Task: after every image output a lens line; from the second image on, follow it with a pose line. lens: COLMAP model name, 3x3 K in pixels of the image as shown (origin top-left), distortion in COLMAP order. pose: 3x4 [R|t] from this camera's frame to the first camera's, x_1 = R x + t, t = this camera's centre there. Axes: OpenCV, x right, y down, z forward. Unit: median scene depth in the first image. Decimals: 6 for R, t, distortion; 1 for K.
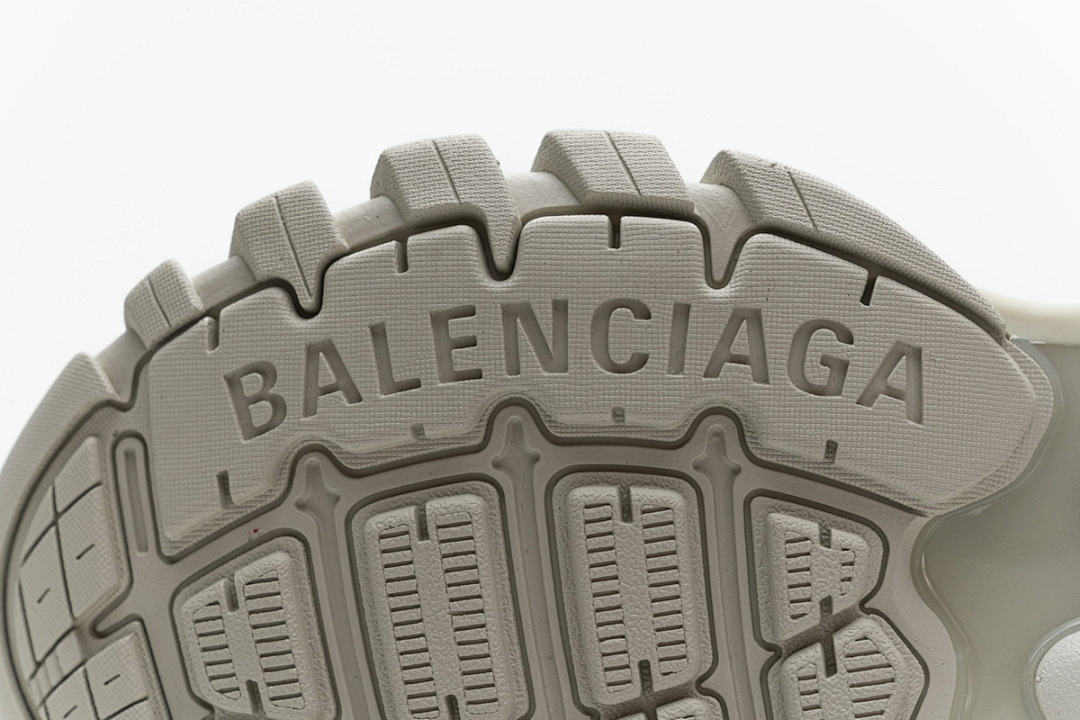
lens RADIAL K [[2035.1, 0, 543.5], [0, 2035.1, 357.5], [0, 0, 1]] dist [-0.007307, 0.000000]
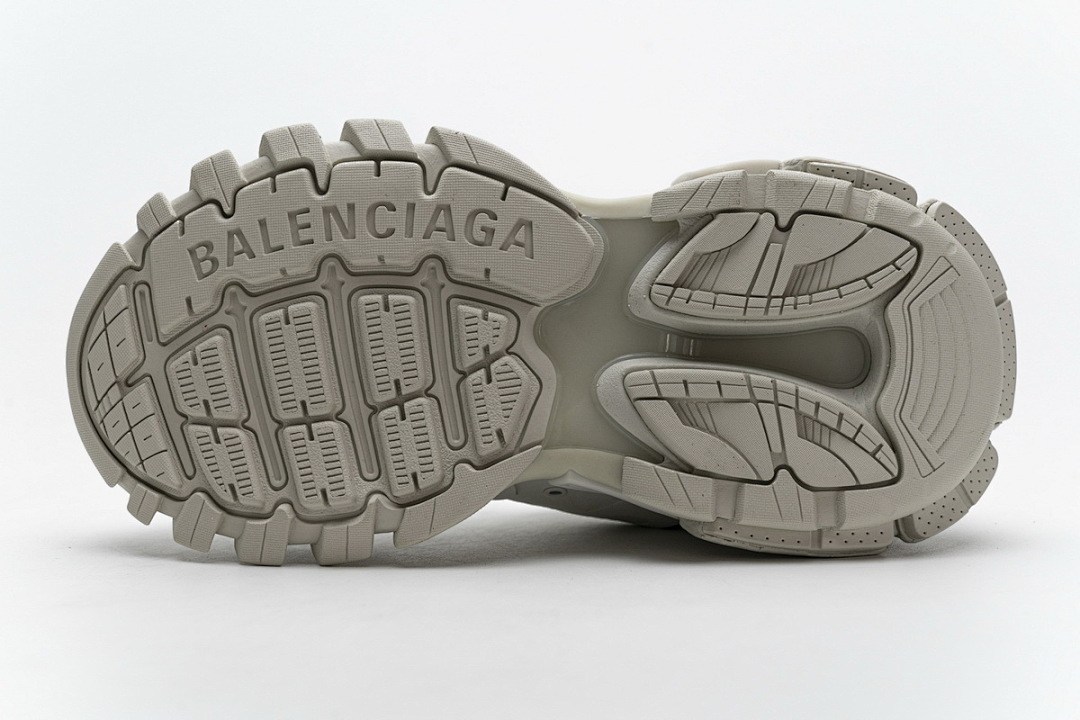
lens RADIAL K [[2035.1, 0, 536.9], [0, 2035.1, 362.5], [0, 0, 1]] dist [-0.007307, 0.000000]
pose [[0.999217, -0.032844, -0.022076, 0.228831], [0.032788, 0.999458, -0.002889, 0.139551], [0.022159, 0.002163, 0.999752, -0.998978]]
